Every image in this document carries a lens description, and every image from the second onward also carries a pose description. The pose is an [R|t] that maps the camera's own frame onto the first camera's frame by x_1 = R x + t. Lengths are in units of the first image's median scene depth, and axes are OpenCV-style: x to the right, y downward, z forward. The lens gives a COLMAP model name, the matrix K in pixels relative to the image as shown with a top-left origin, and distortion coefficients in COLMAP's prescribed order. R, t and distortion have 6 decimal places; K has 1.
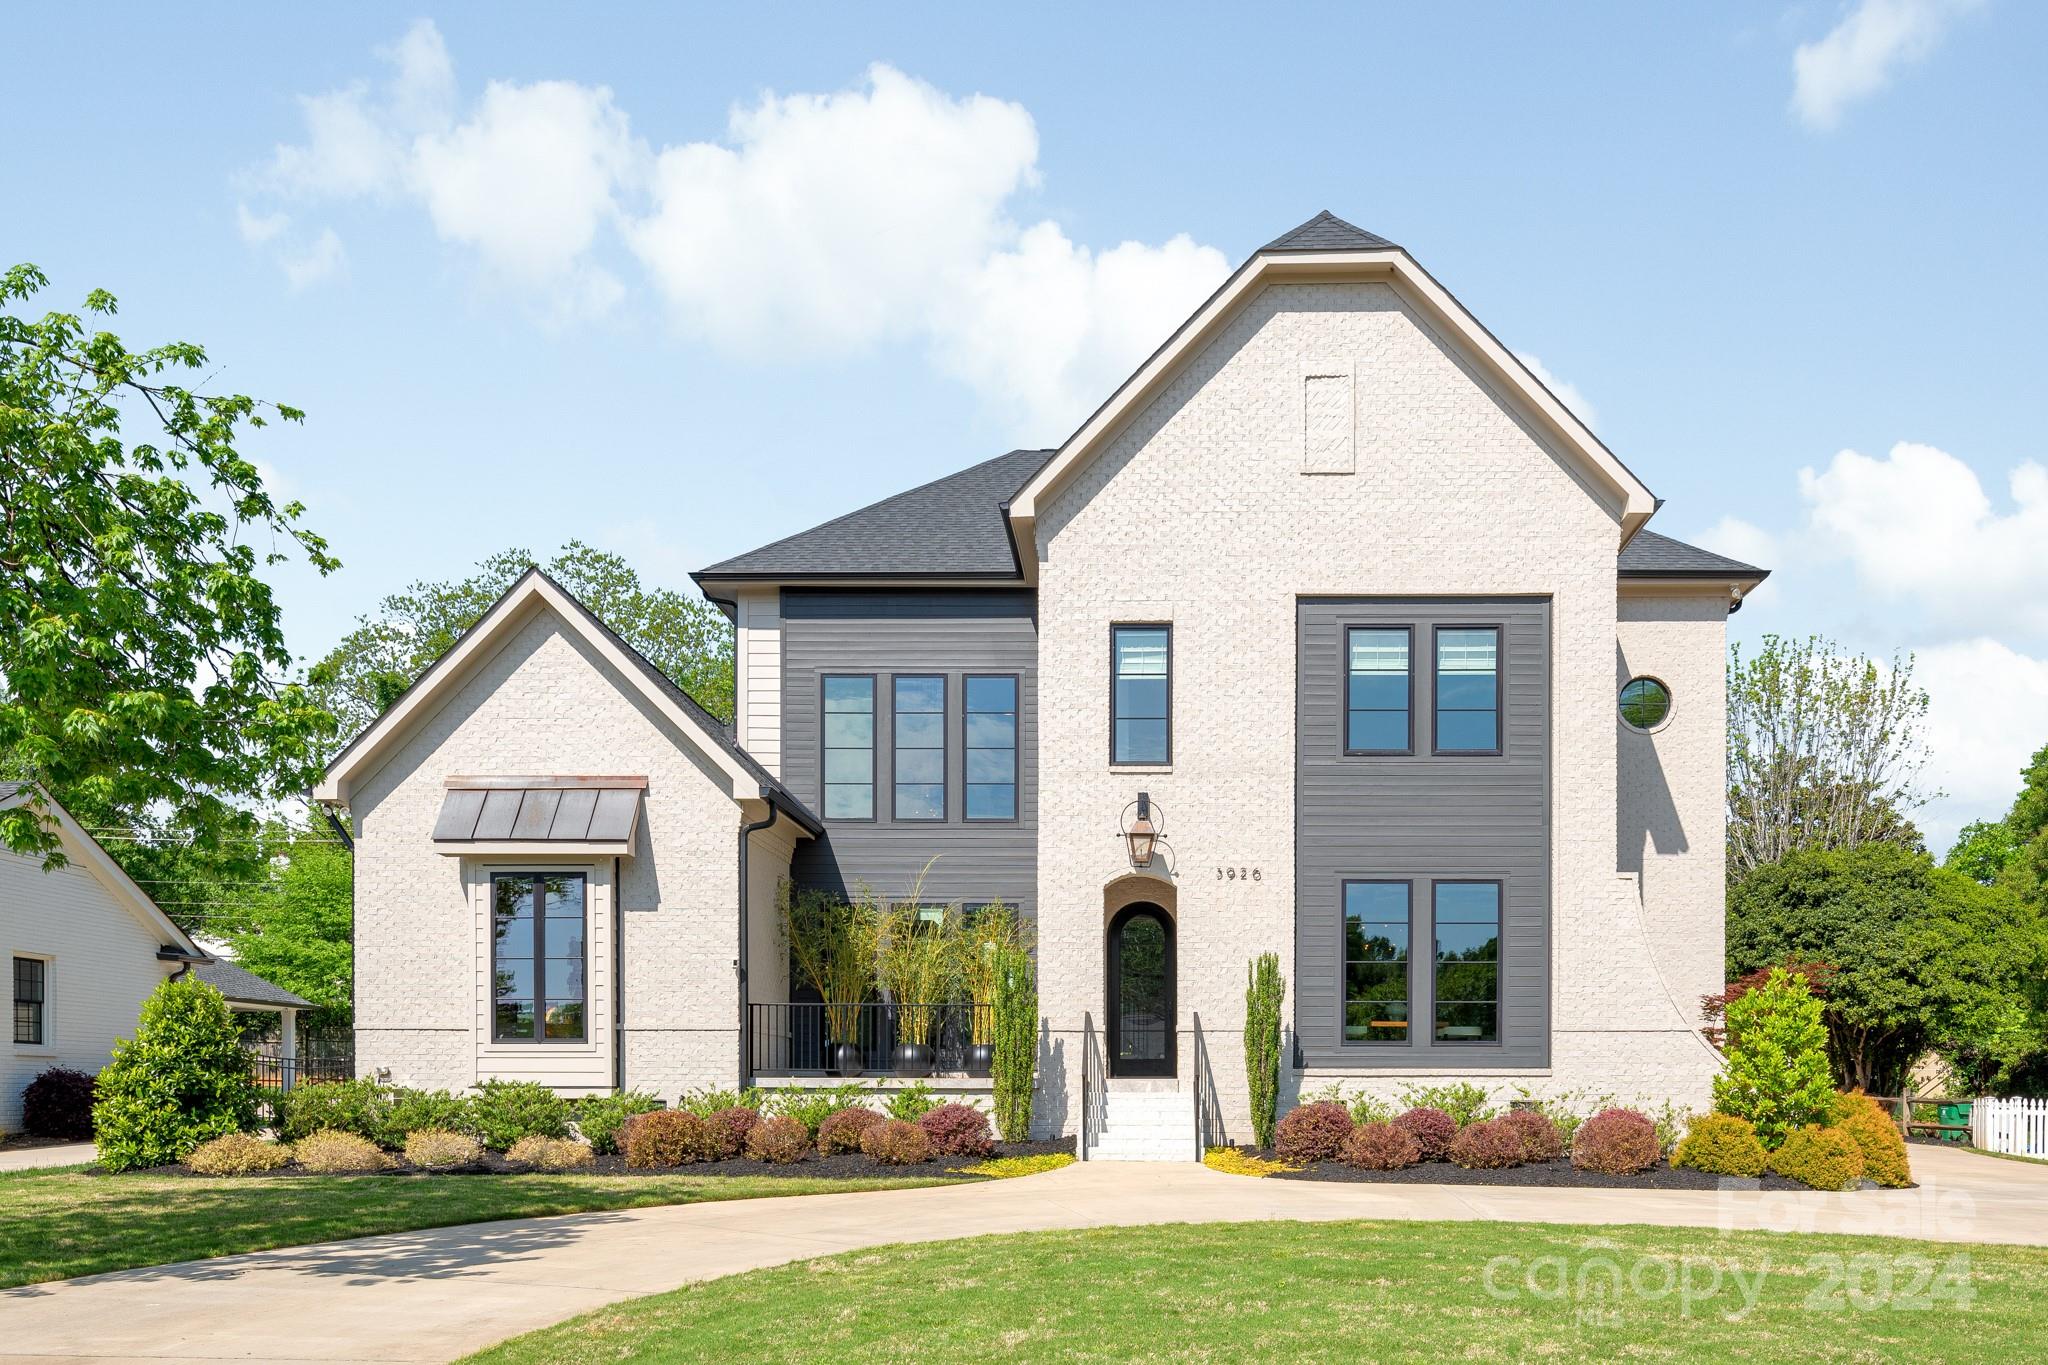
lens RADIAL K [[1667.4, 0, 1024.4], [0, 1667.4, 681.7], [0, 0, 1]] dist [0.003970, -0.000578]
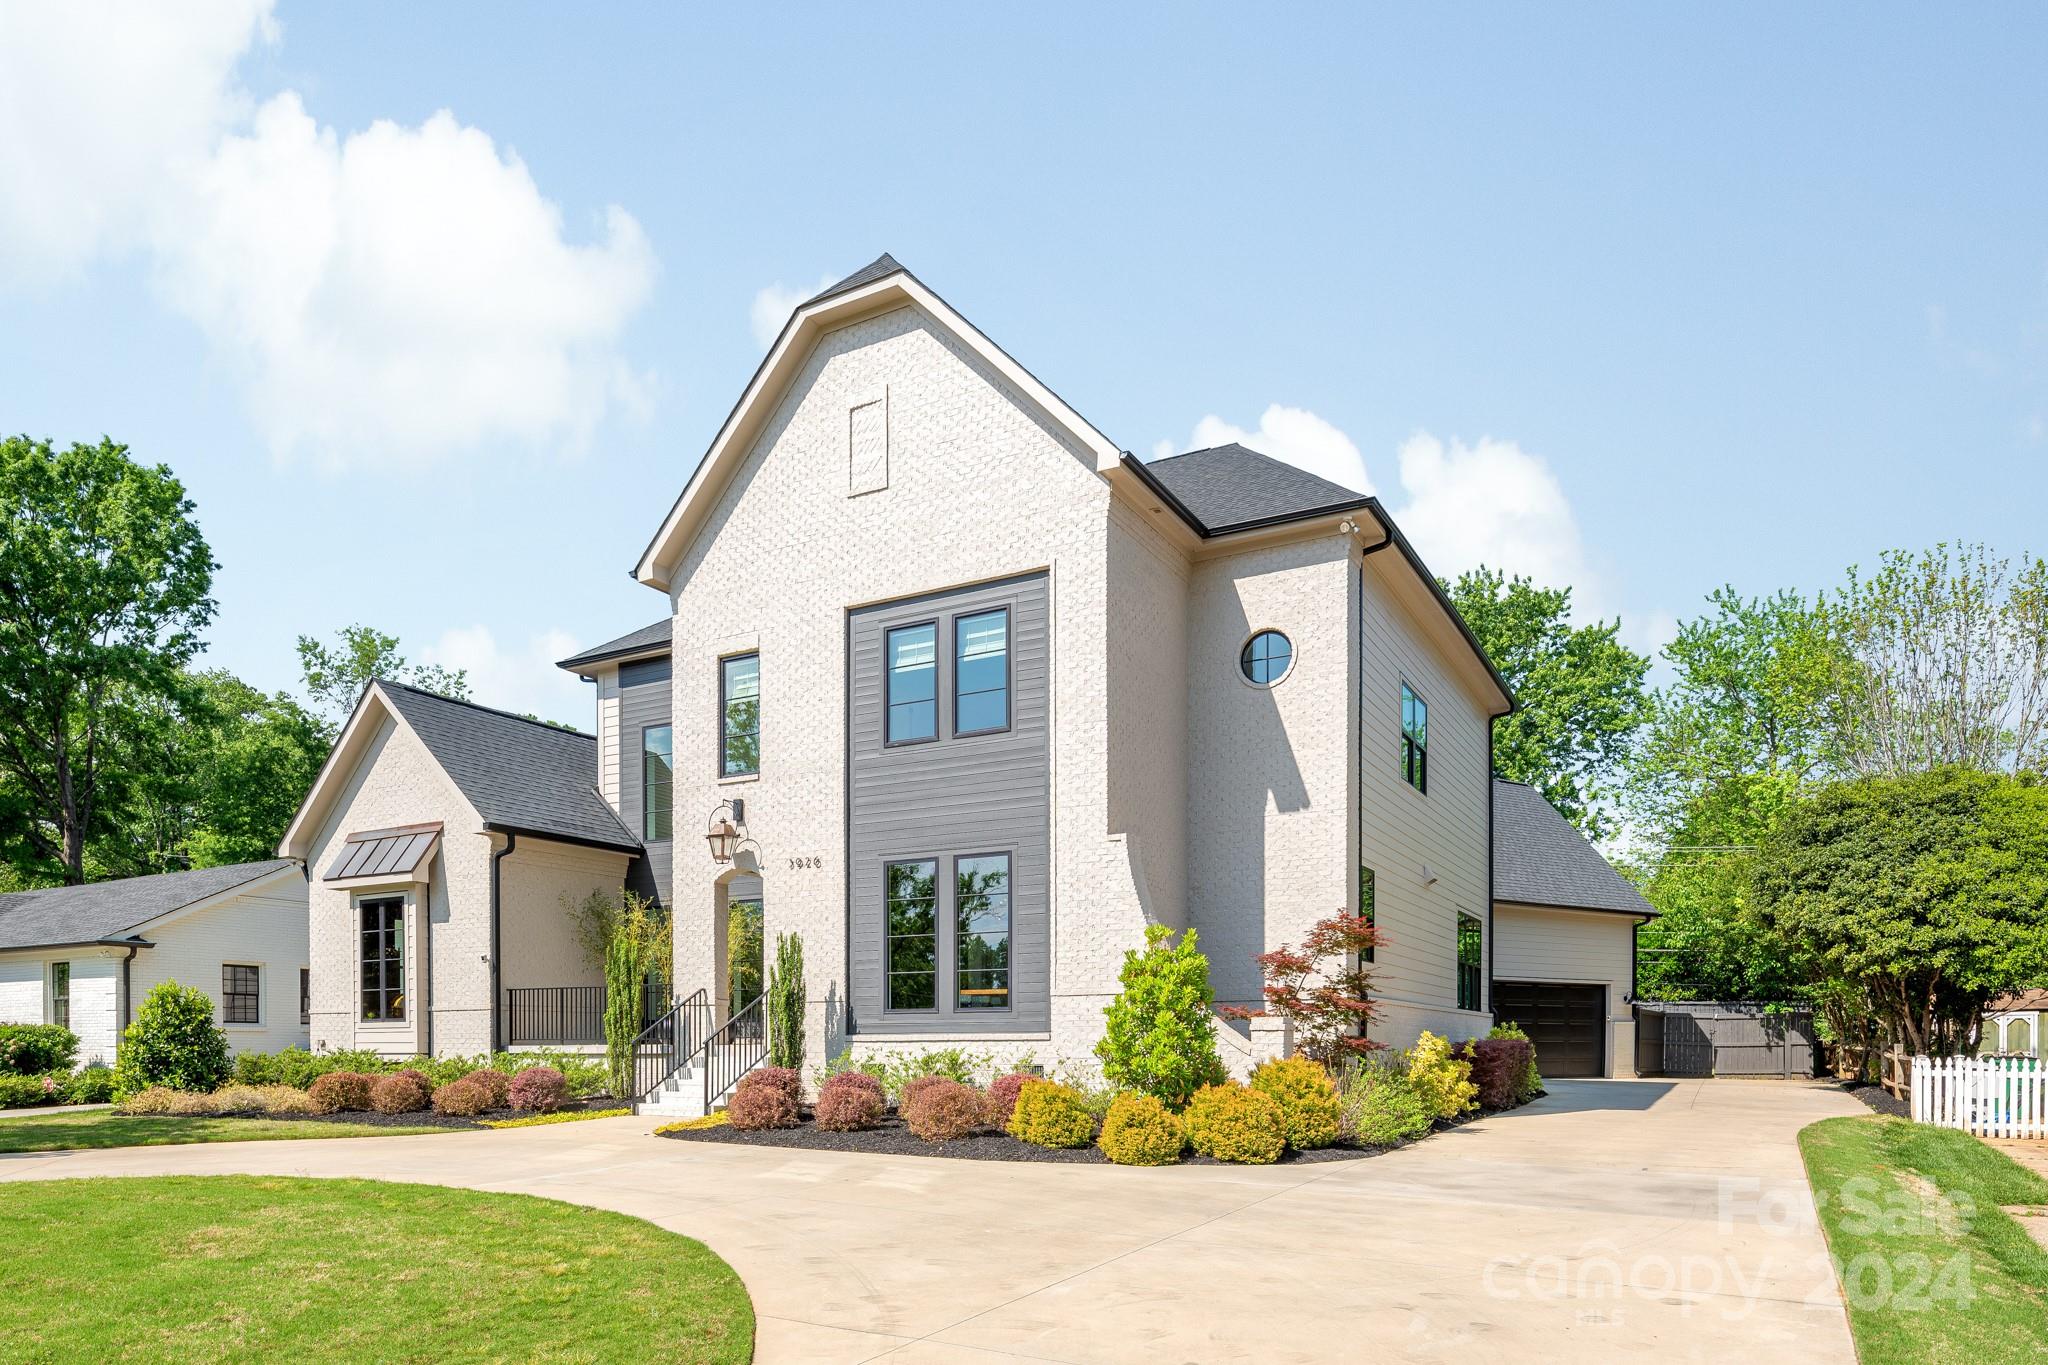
lens RADIAL K [[1281.8, 0, 1018.4], [0, 1281.8, 760.9], [0, 0, 1]] dist [-0.003559, 0.001494]
pose [[0.882470, -0.106394, -0.458178, 0.642605], [0.117128, 0.993104, -0.005017, 0.066172], [0.455552, -0.049238, 0.888846, 0.293153]]
